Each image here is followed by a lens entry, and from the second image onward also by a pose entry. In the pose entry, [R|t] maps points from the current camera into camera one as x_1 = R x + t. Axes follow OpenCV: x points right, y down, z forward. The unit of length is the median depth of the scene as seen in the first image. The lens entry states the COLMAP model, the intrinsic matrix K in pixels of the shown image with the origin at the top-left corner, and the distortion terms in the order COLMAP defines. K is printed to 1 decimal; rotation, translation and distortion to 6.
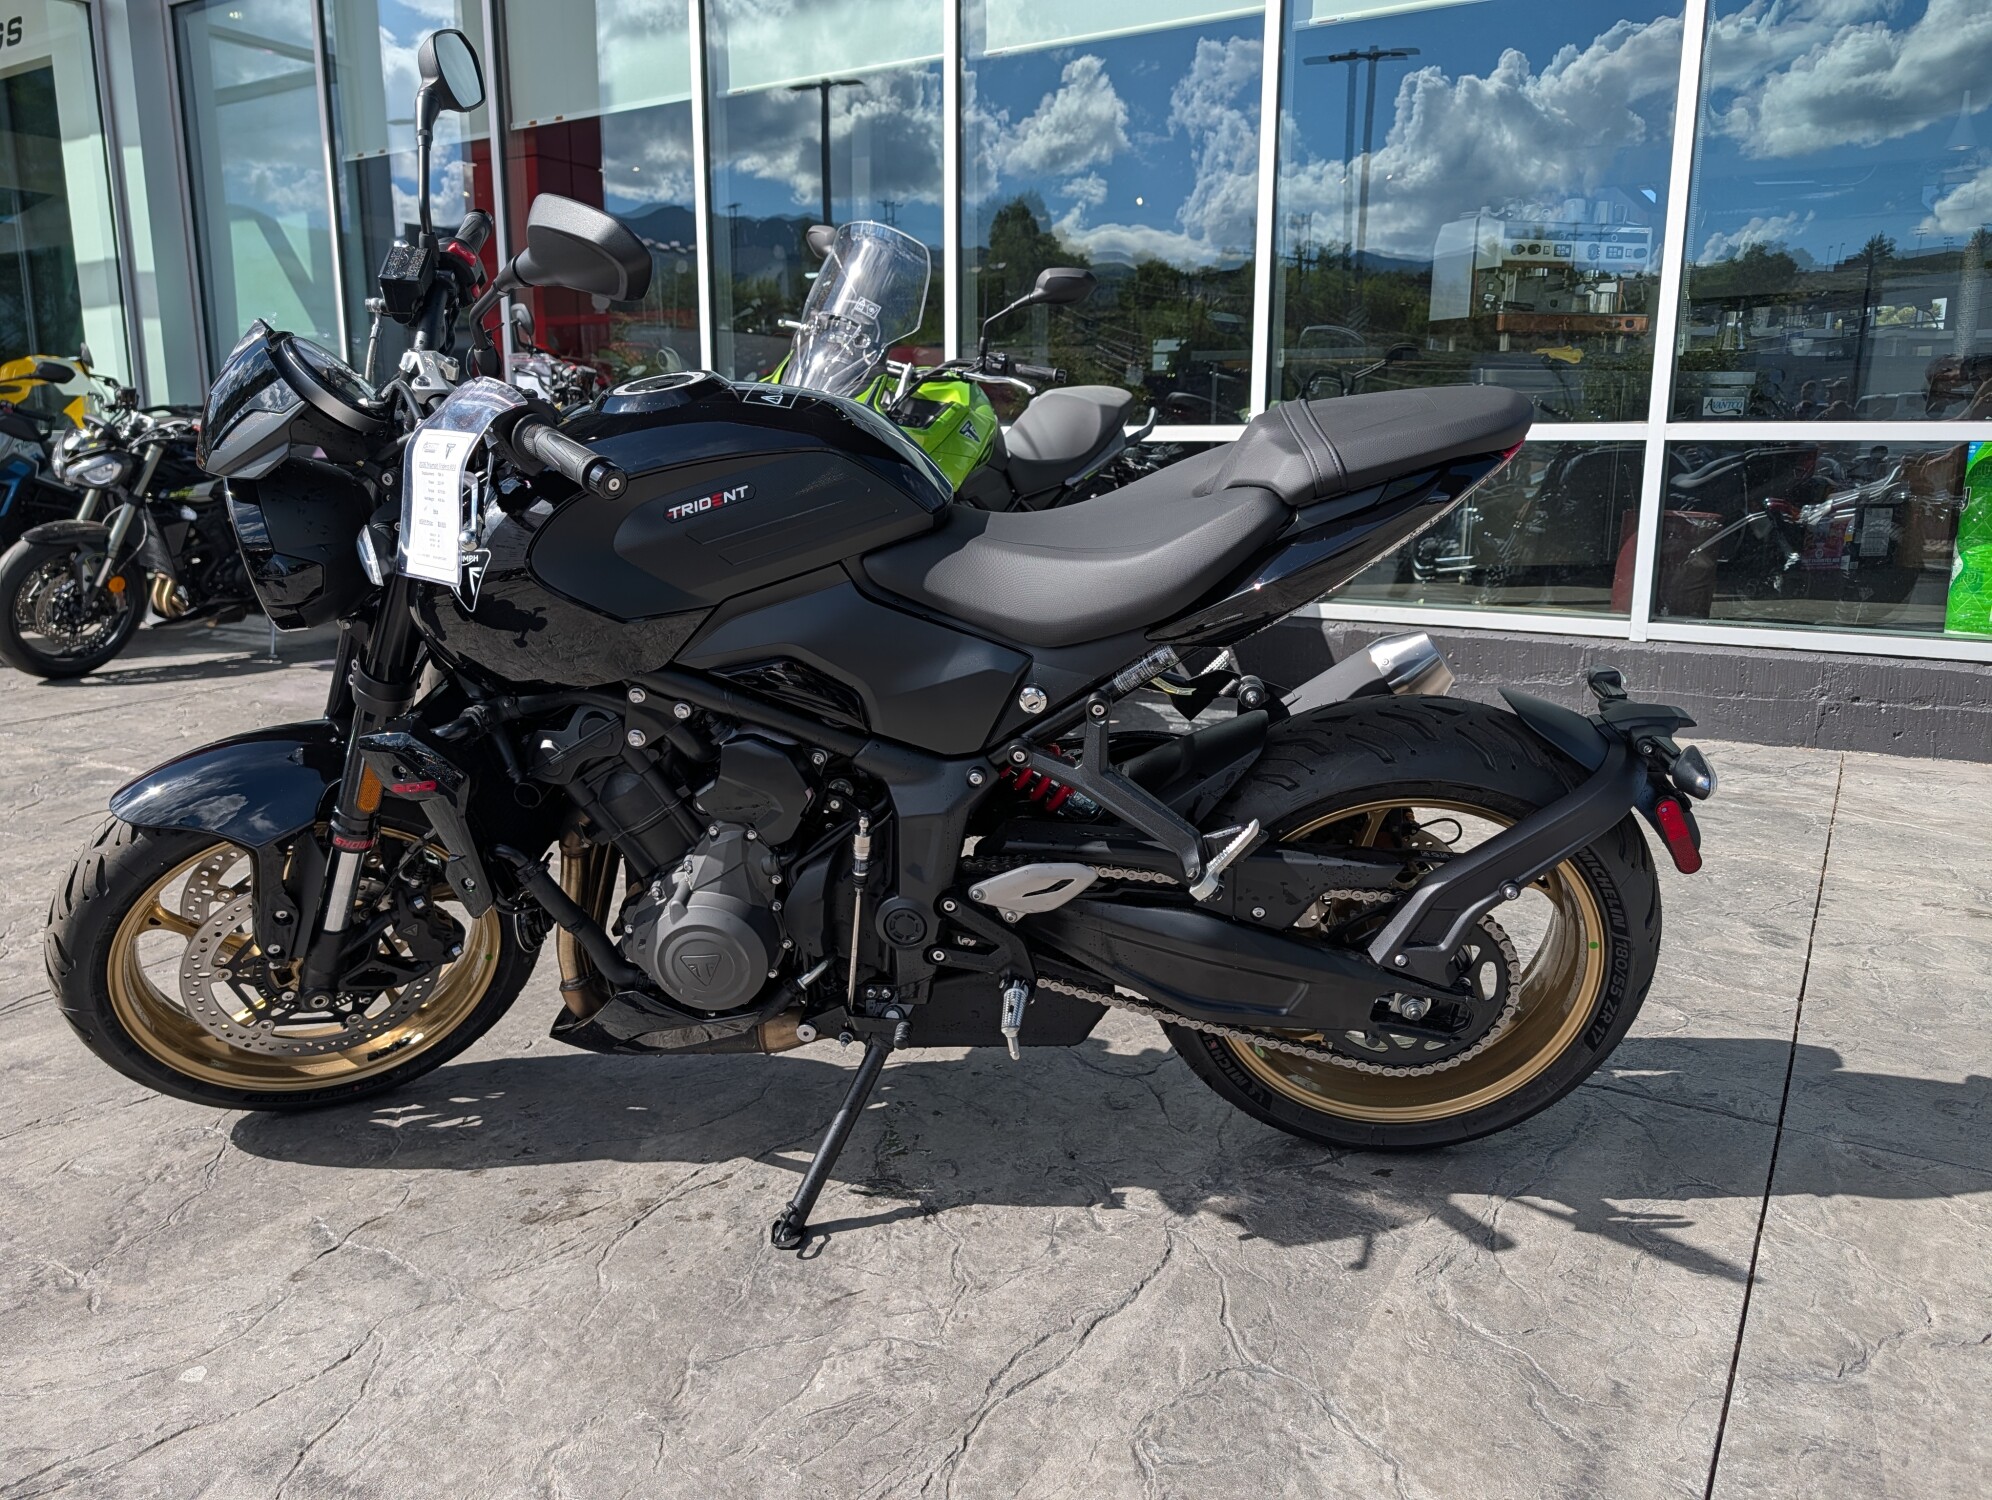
lens RADIAL K [[1440.9, 0, 1011.2], [0, 1440.9, 752.3], [0, 0, 1]] dist [0.000937, 0.006426]
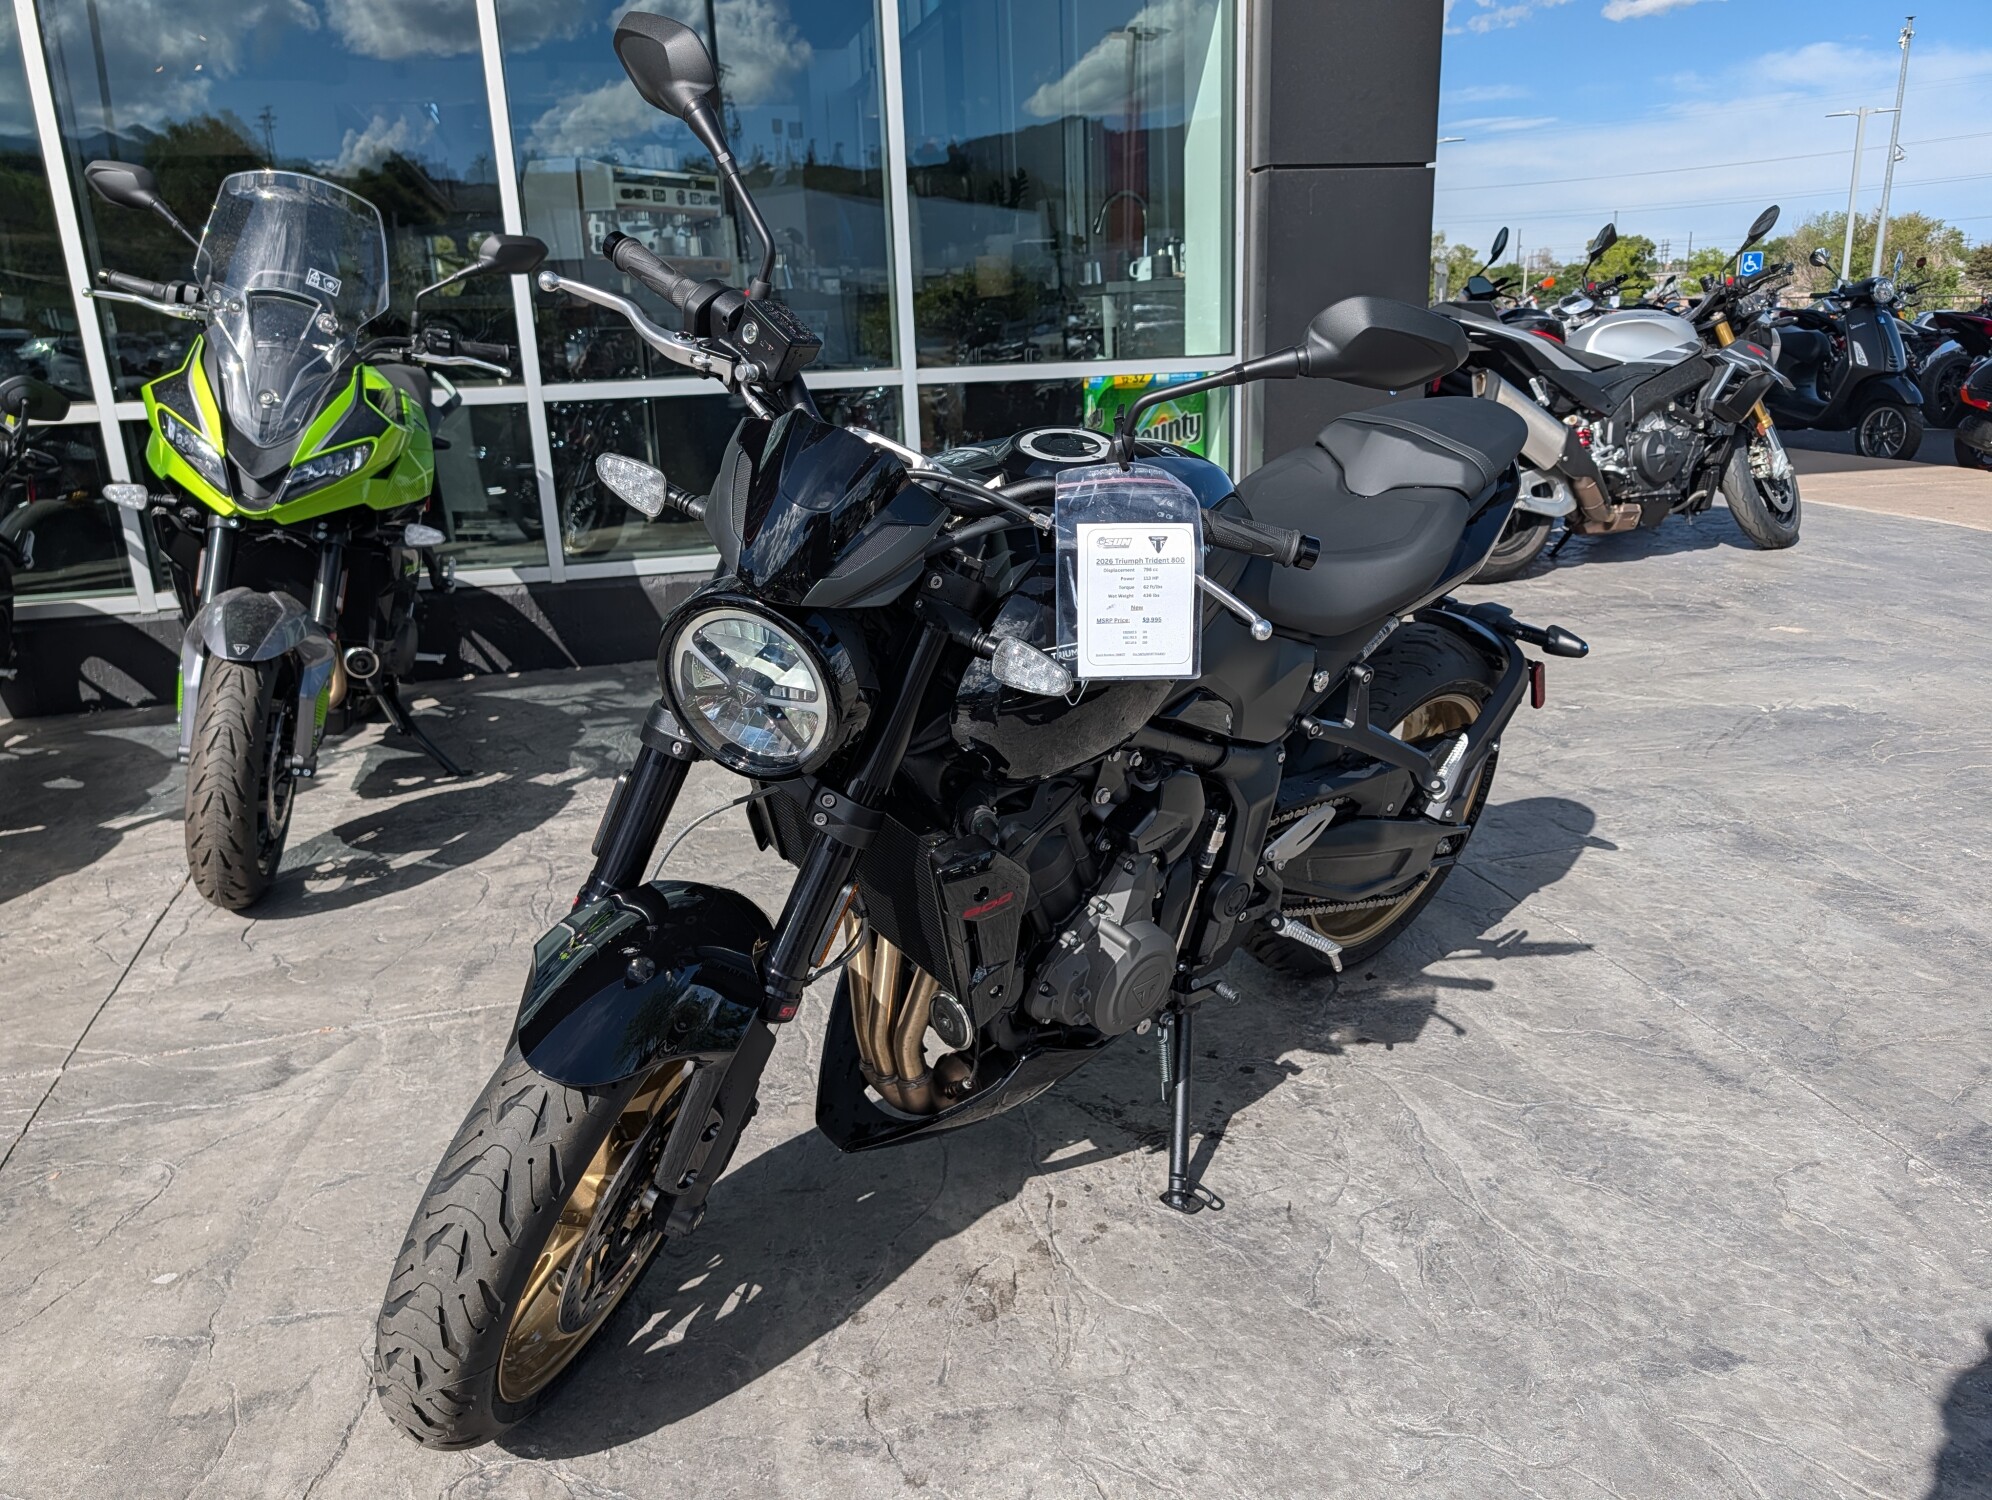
lens RADIAL K [[1440.9, 0, 1011.2], [0, 1440.9, 752.3], [0, 0, 1]] dist [0.000937, 0.006426]
pose [[0.676953, -0.231437, 0.698693, -0.905929], [0.187589, 0.972180, 0.140276, -0.172821], [-0.711720, 0.036107, 0.701535, 0.298638]]
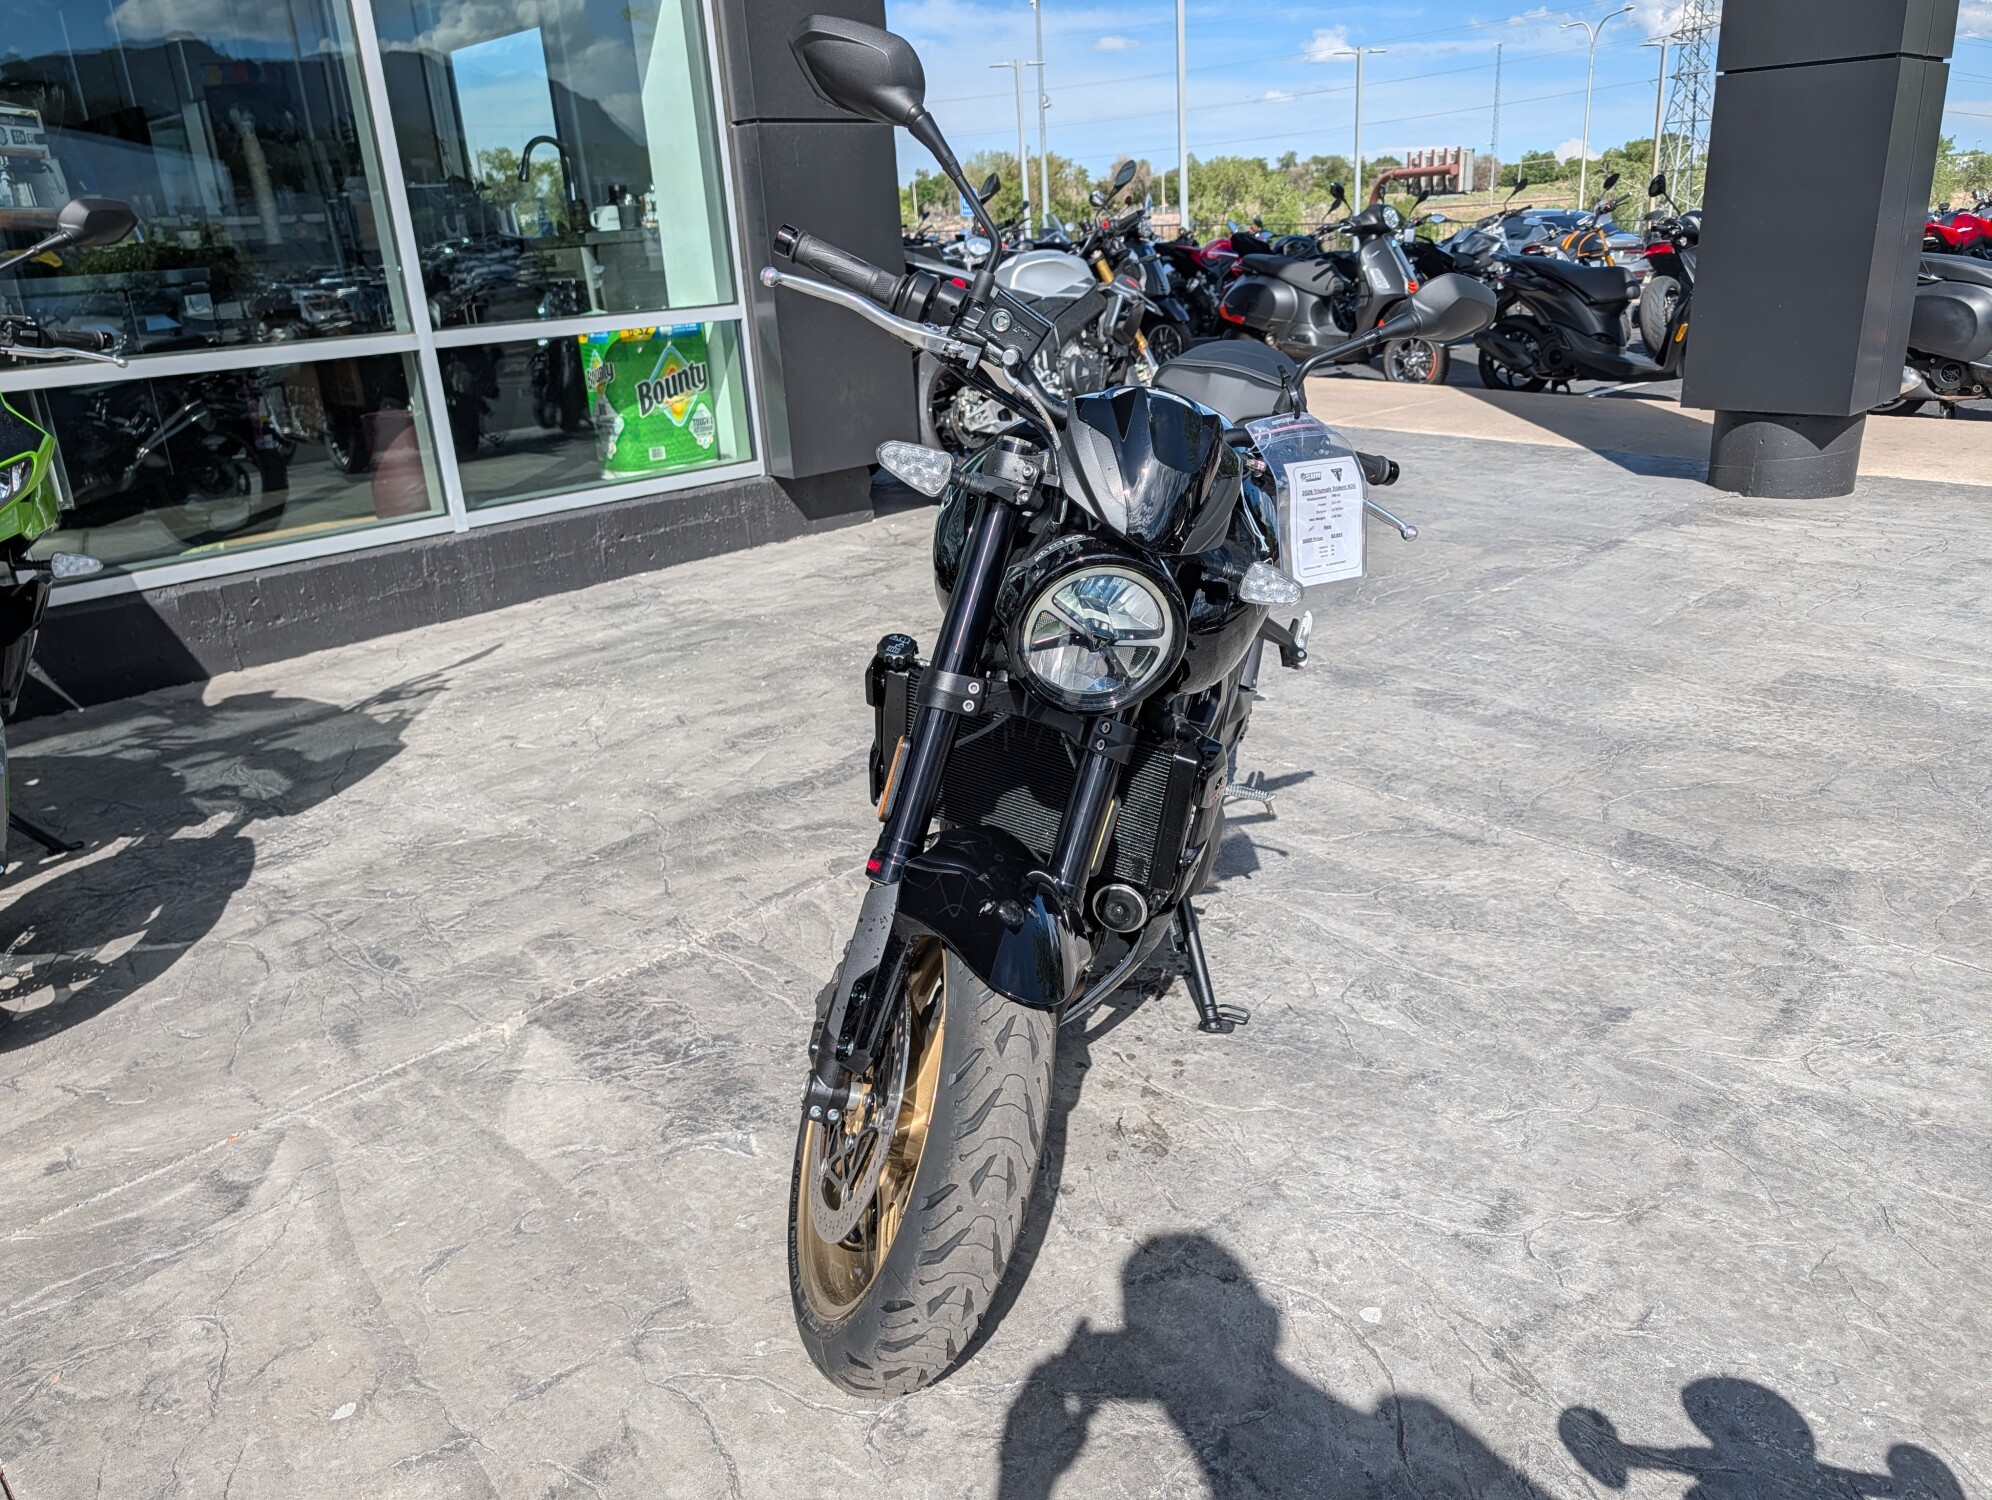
lens RADIAL K [[1432.2, 0, 1018.3], [0, 1432.2, 727.6], [0, 0, 1]] dist [0.022149, -0.020611]
pose [[0.227921, -0.334353, 0.914472, -1.269372], [0.255825, 0.926759, 0.275084, -0.317558], [-0.939471, 0.171247, 0.296764, 0.713465]]
